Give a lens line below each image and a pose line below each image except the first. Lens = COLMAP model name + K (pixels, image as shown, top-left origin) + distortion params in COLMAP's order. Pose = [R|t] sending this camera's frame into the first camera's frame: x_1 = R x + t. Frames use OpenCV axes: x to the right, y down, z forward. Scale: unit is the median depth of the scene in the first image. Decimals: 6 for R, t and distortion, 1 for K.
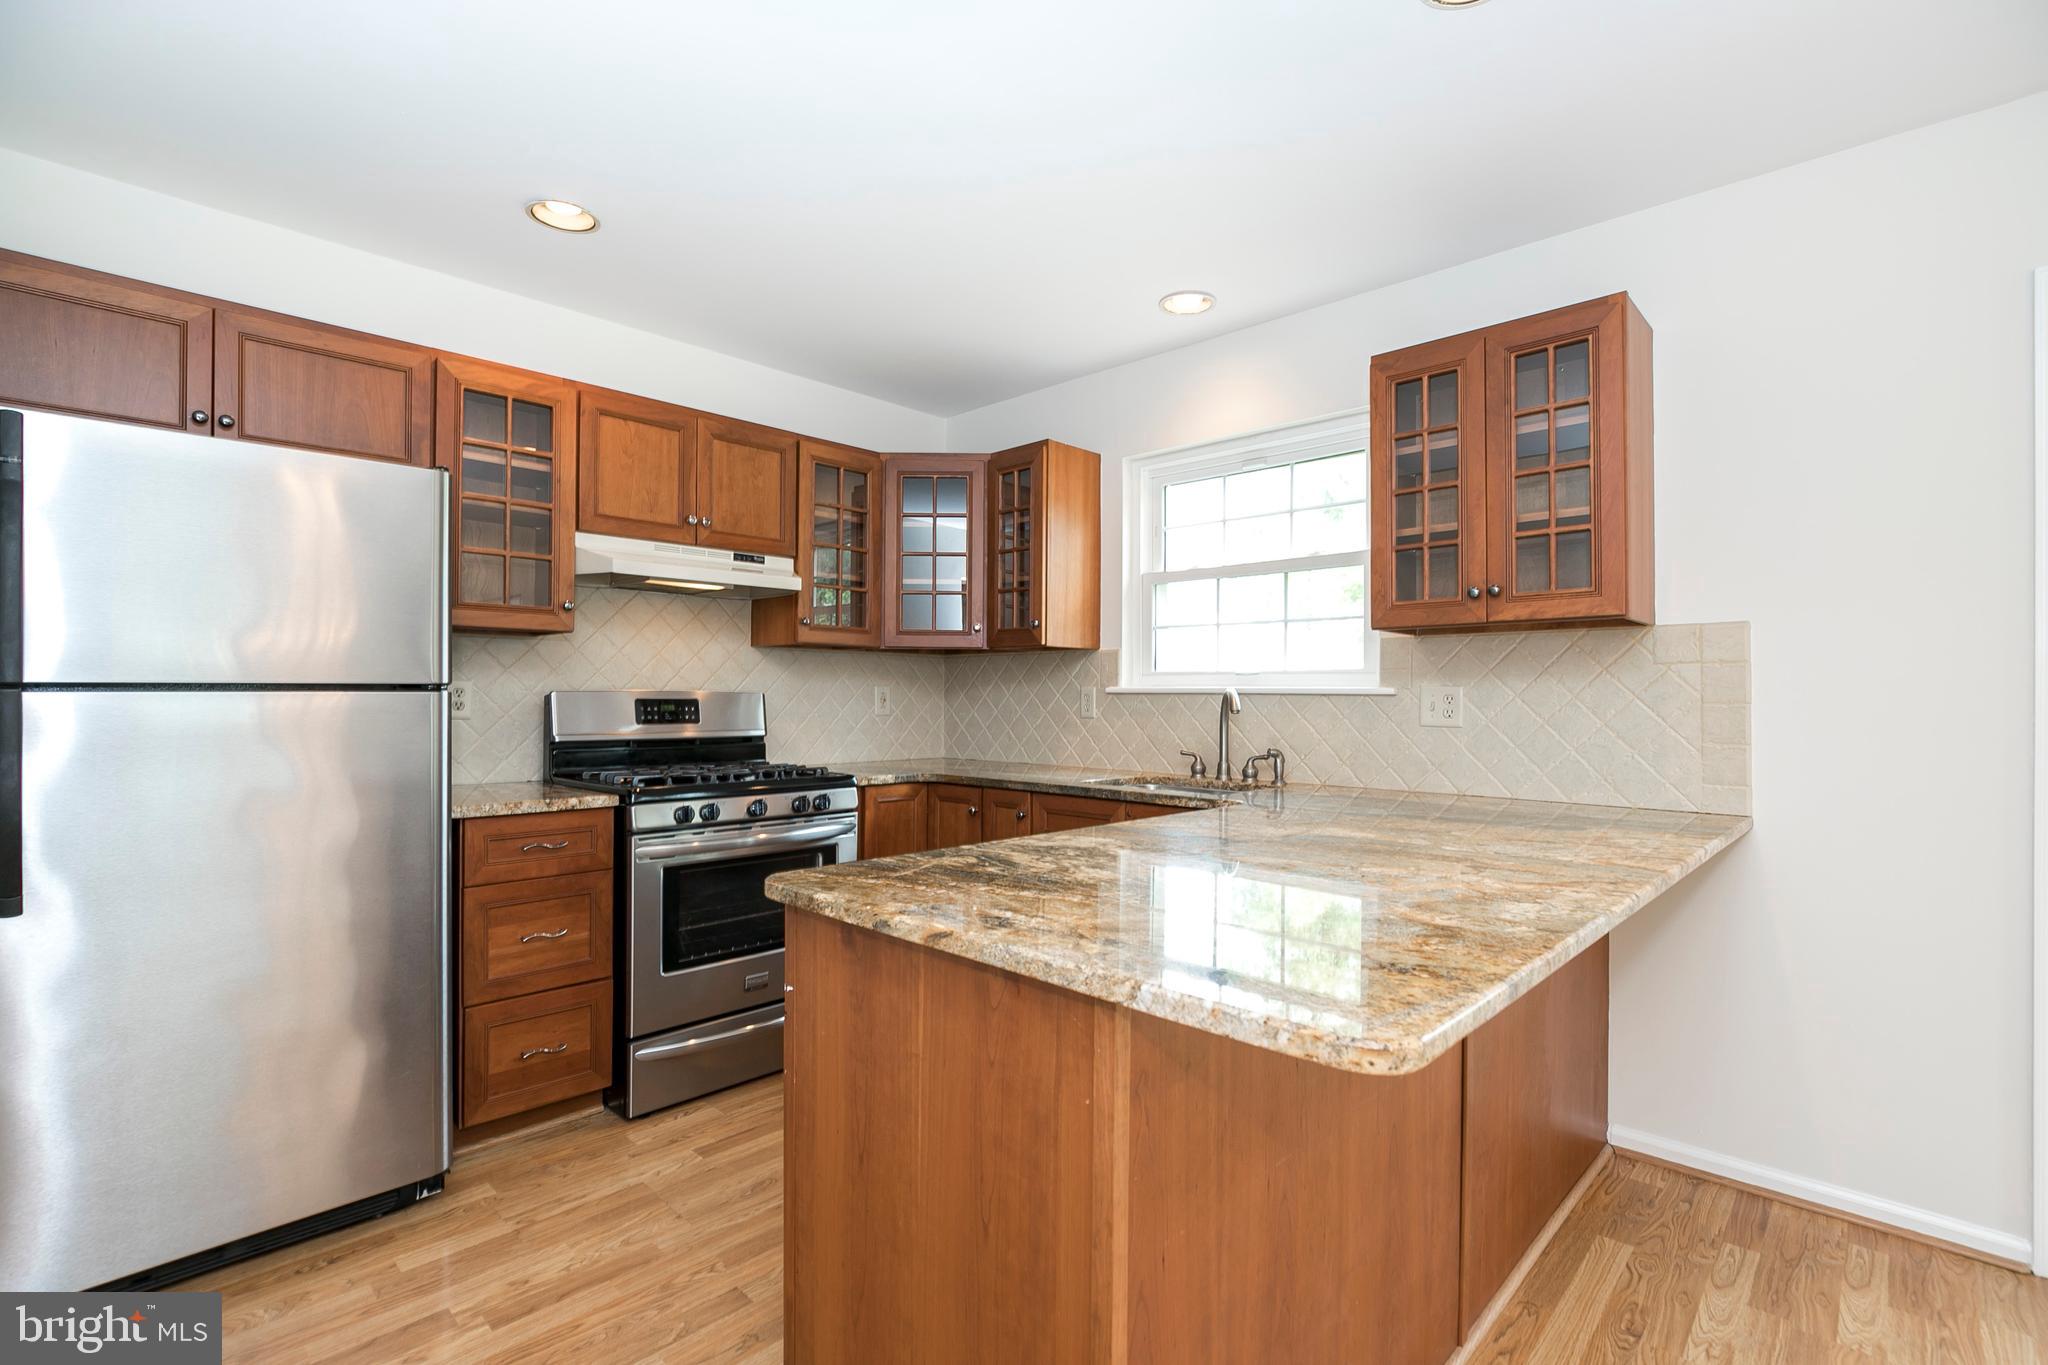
lens RADIAL K [[935.0, 0, 1016.2], [0, 935.0, 693.1], [0, 0, 1]] dist [-0.013166, 0.005033]
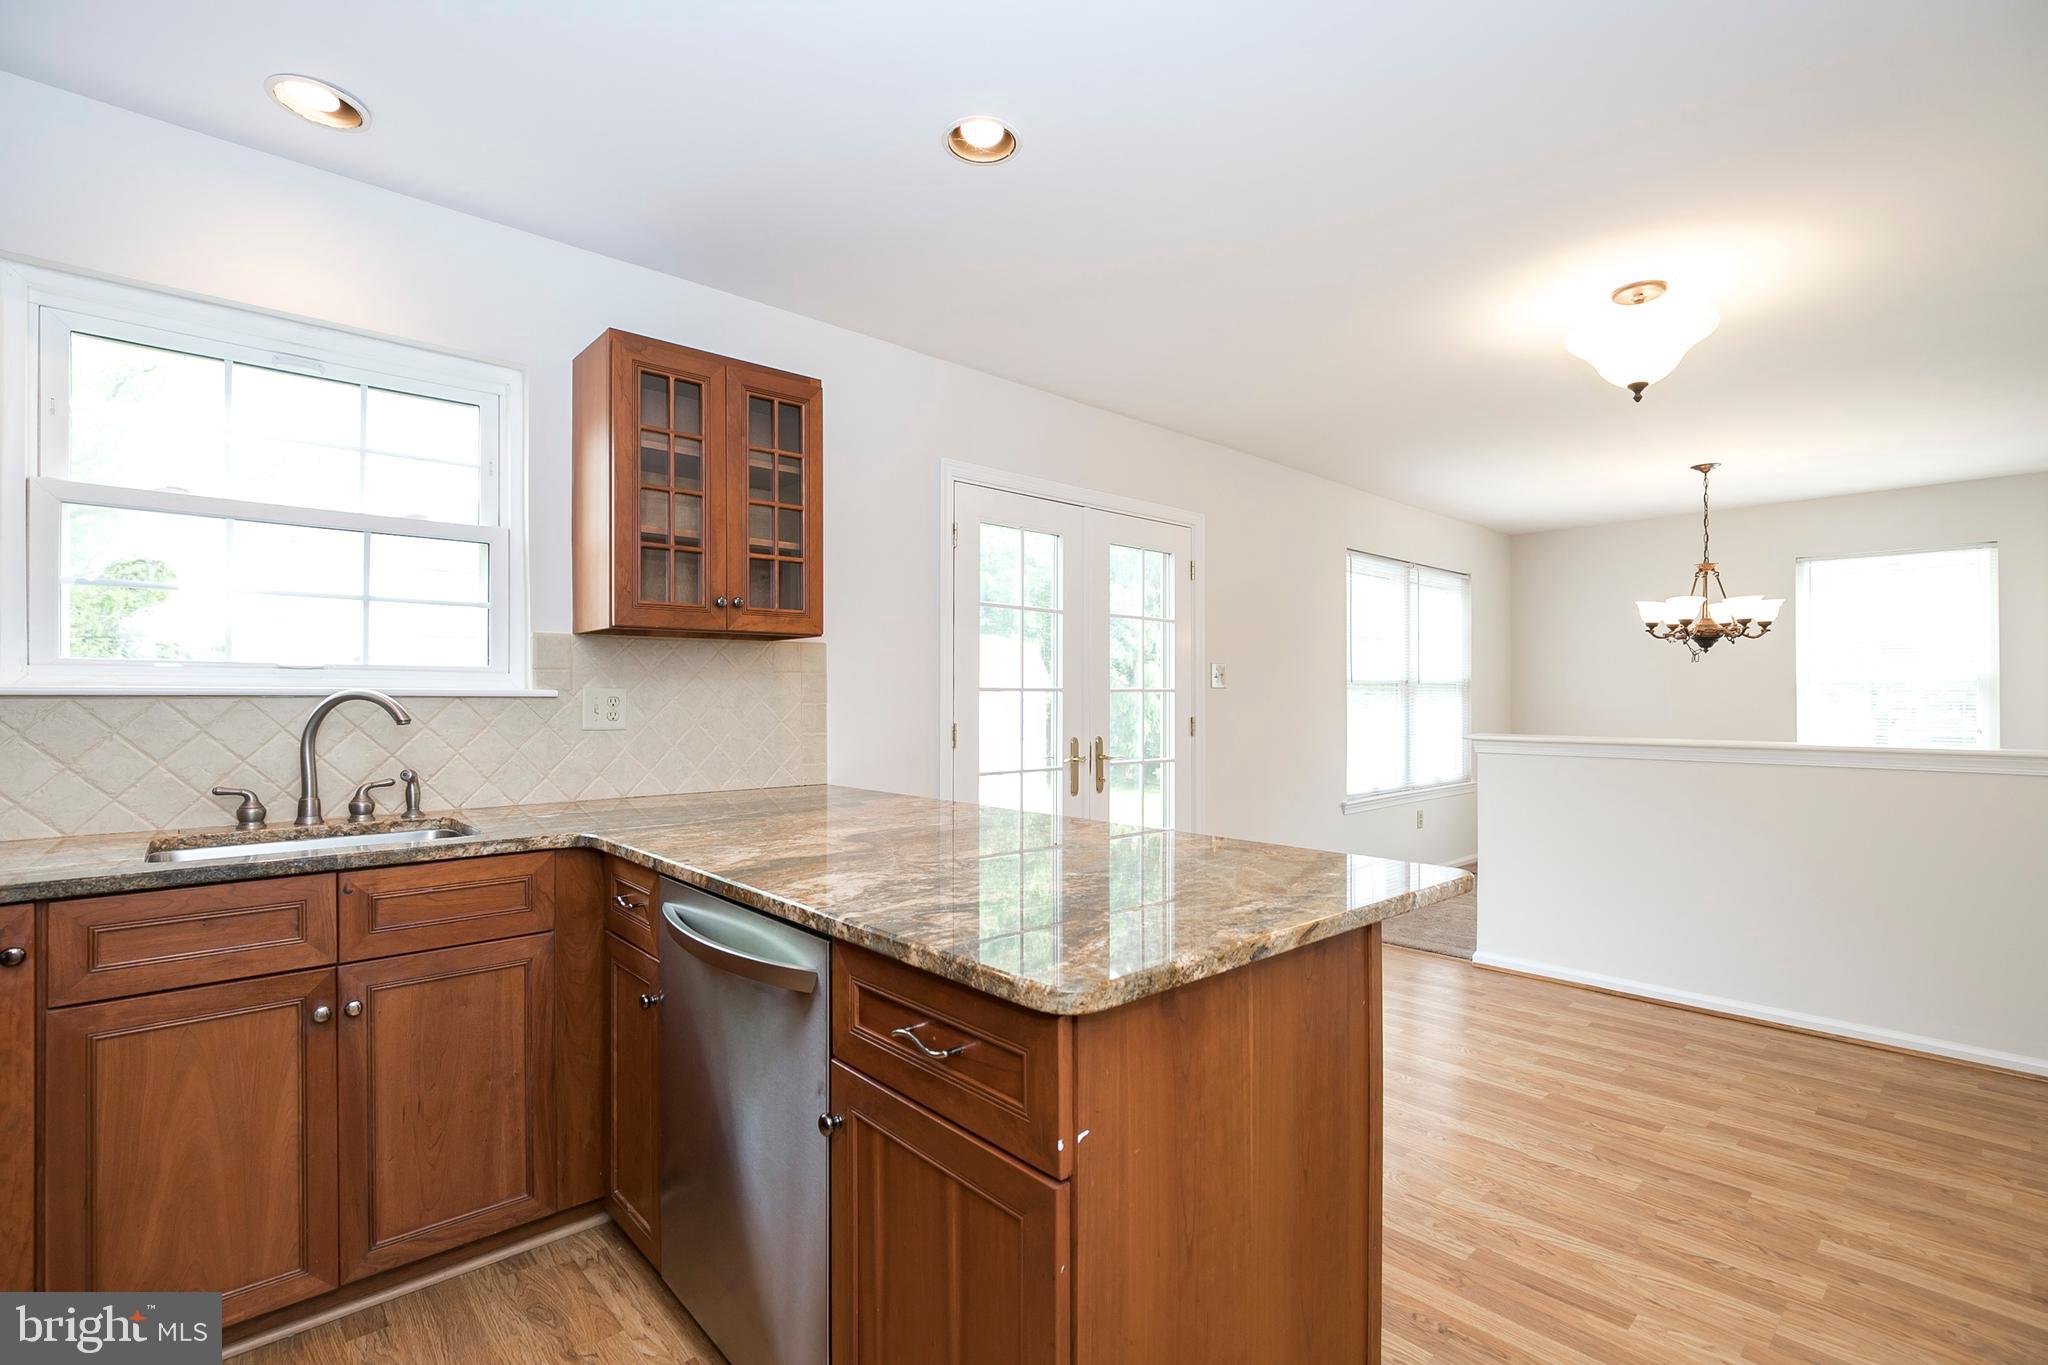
lens RADIAL K [[935.0, 0, 1016.2], [0, 935.0, 693.1], [0, 0, 1]] dist [-0.013166, 0.005033]
pose [[0.060870, -0.002604, 0.998142, -0.445126], [-0.005434, 0.999981, 0.002940, -0.007008], [-0.998131, -0.005603, 0.060855, 0.478158]]
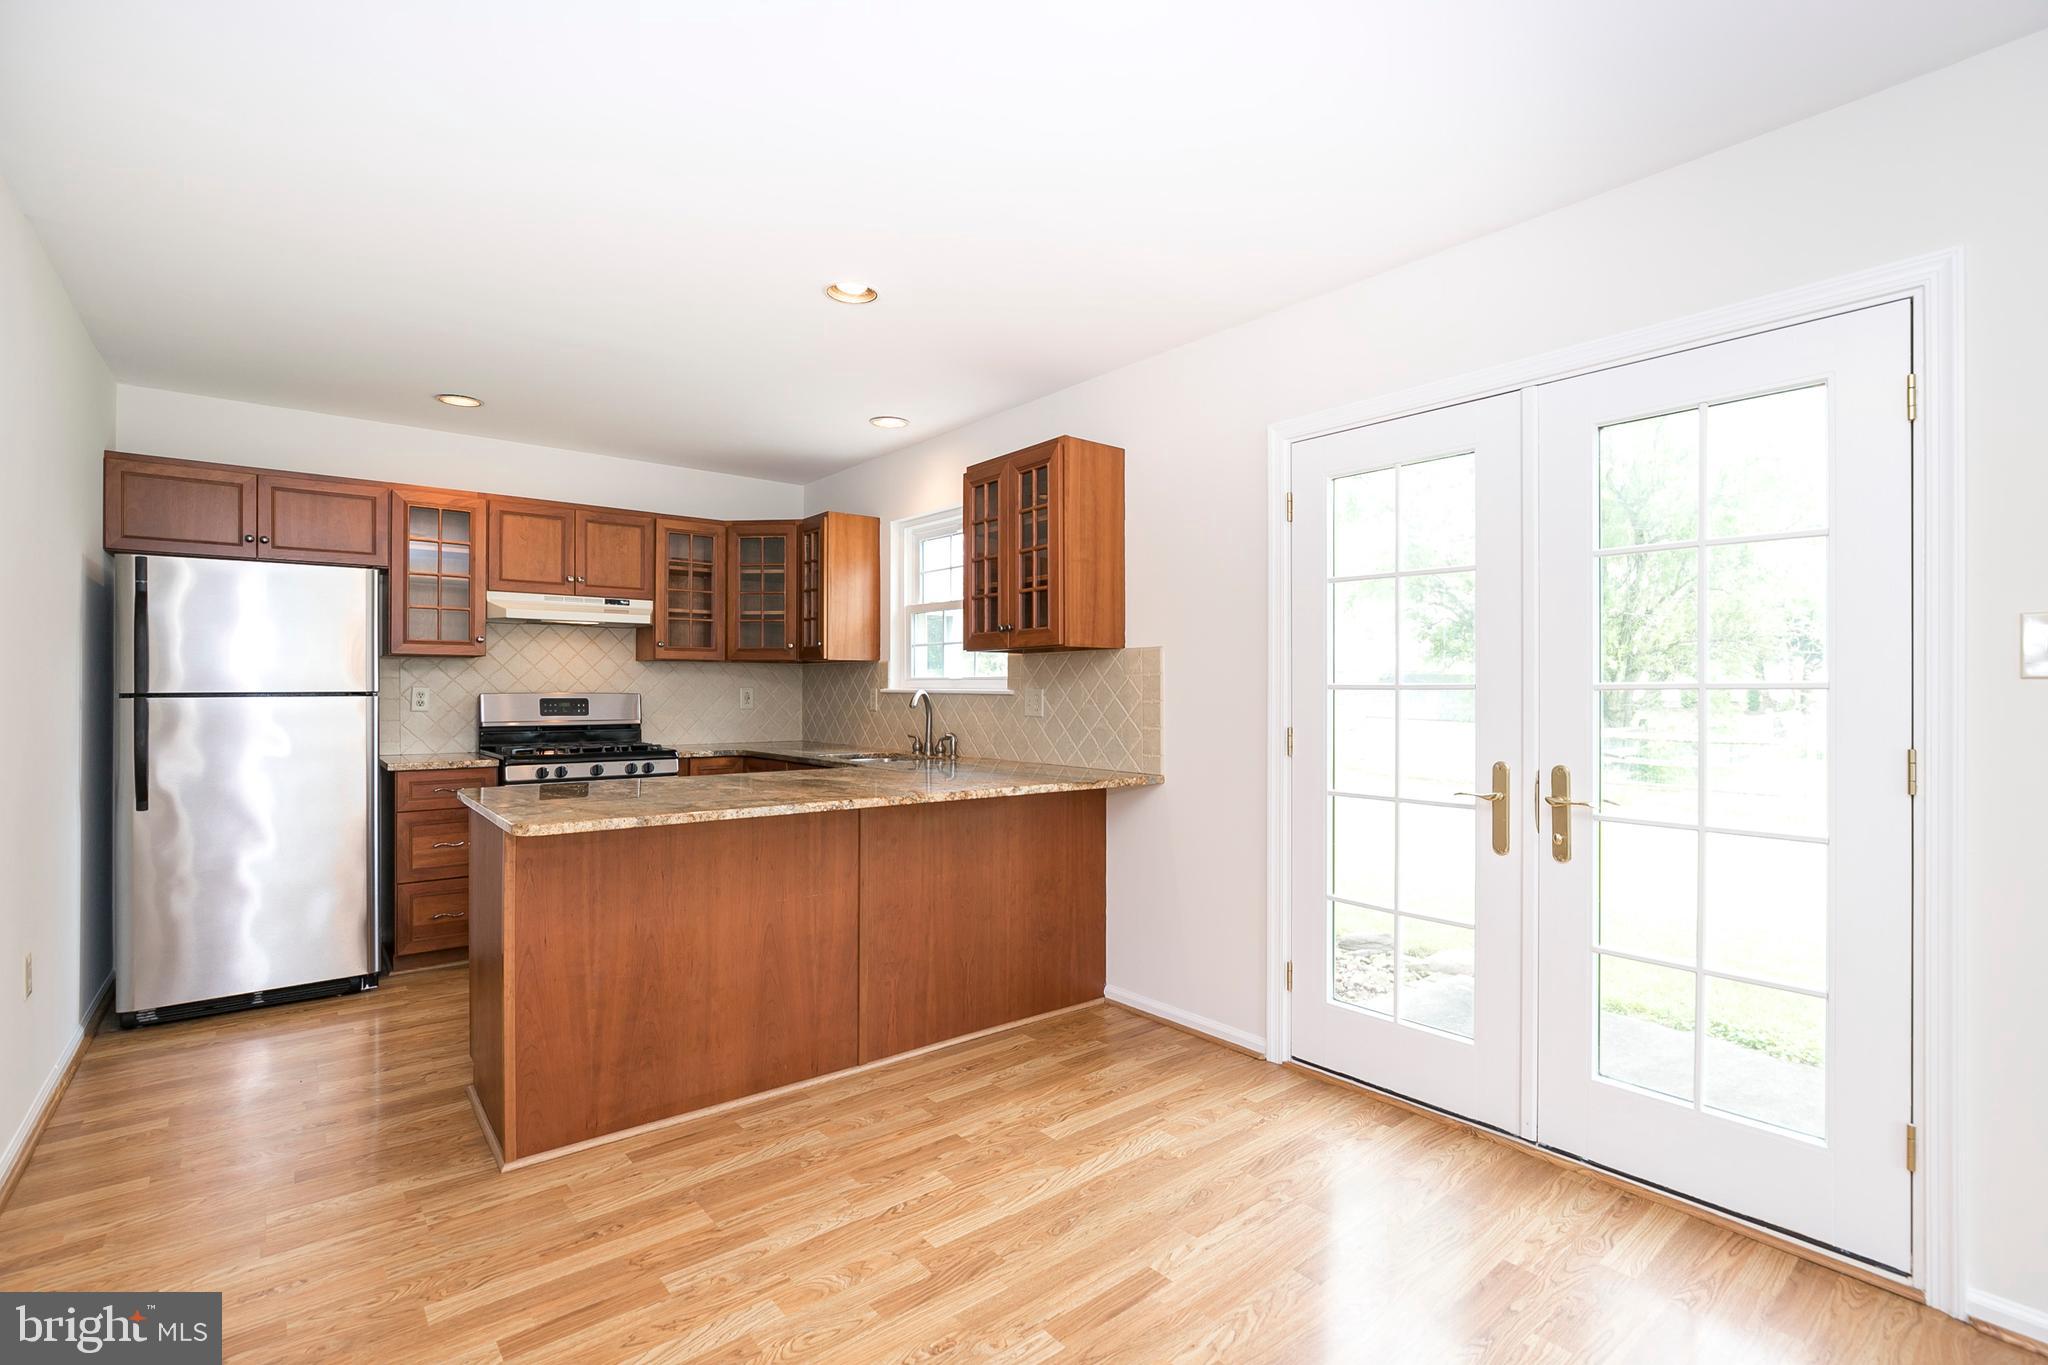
lens RADIAL K [[935.0, 0, 1016.2], [0, 935.0, 693.1], [0, 0, 1]] dist [-0.013166, 0.005033]
pose [[0.992483, -0.003379, -0.122334, 0.561326], [0.004101, 0.999976, 0.005654, -0.008446], [0.122312, -0.006113, 0.992473, -0.409669]]
